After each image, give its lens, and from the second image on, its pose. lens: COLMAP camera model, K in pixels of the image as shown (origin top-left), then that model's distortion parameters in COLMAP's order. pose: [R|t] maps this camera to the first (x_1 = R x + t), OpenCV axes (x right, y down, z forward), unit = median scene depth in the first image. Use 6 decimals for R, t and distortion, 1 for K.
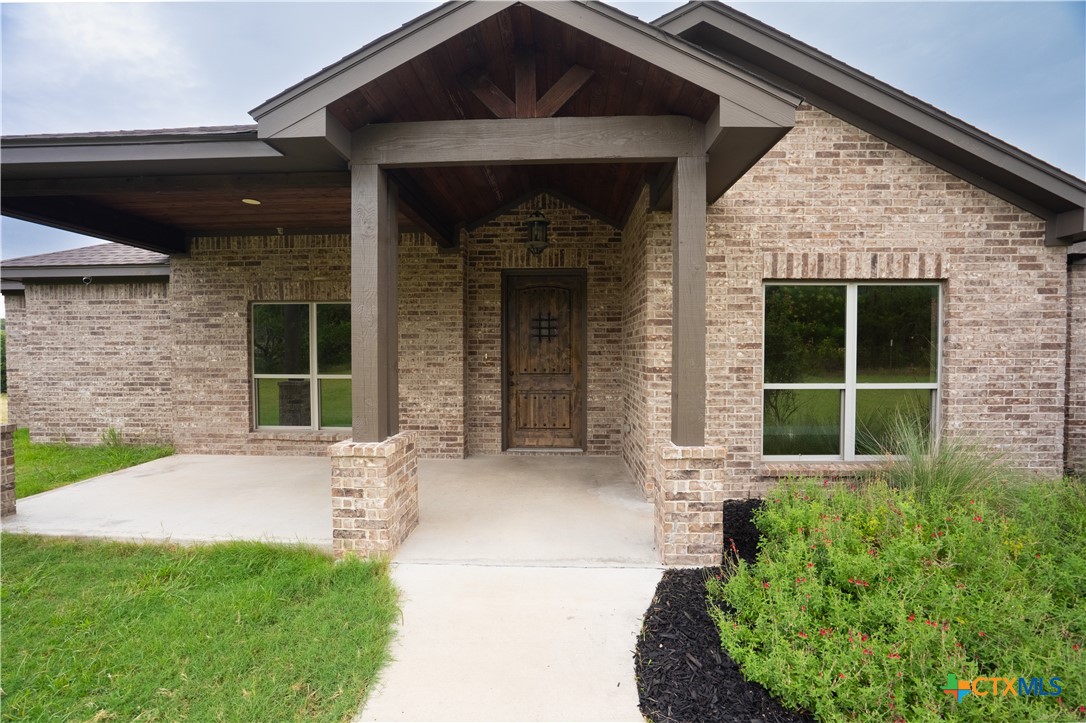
lens RADIAL K [[506.3, 0, 548.3], [0, 506.3, 363.4], [0, 0, 1]] dist [-0.064729, 0.024629]
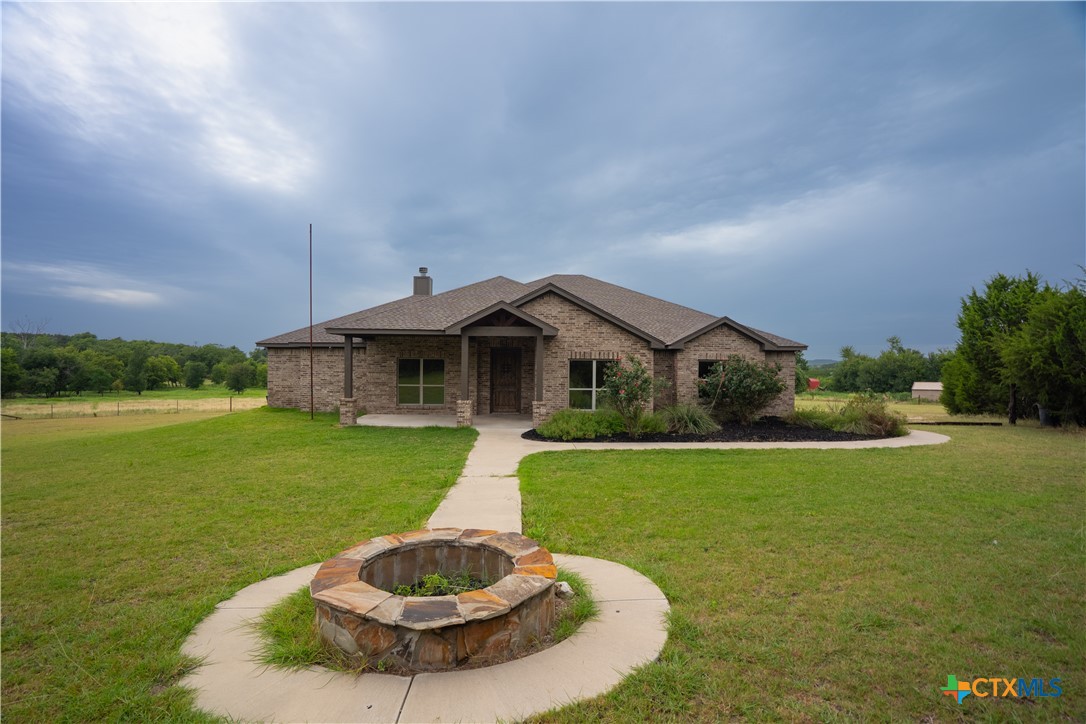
lens RADIAL K [[506.3, 0, 548.3], [0, 506.3, 363.9], [0, 0, 1]] dist [-0.064729, 0.024629]
pose [[0.996593, 0.010088, 0.081860, -0.004936], [-0.008357, 0.999735, -0.021461, -0.051776], [-0.082054, 0.020704, 0.996413, -2.471401]]
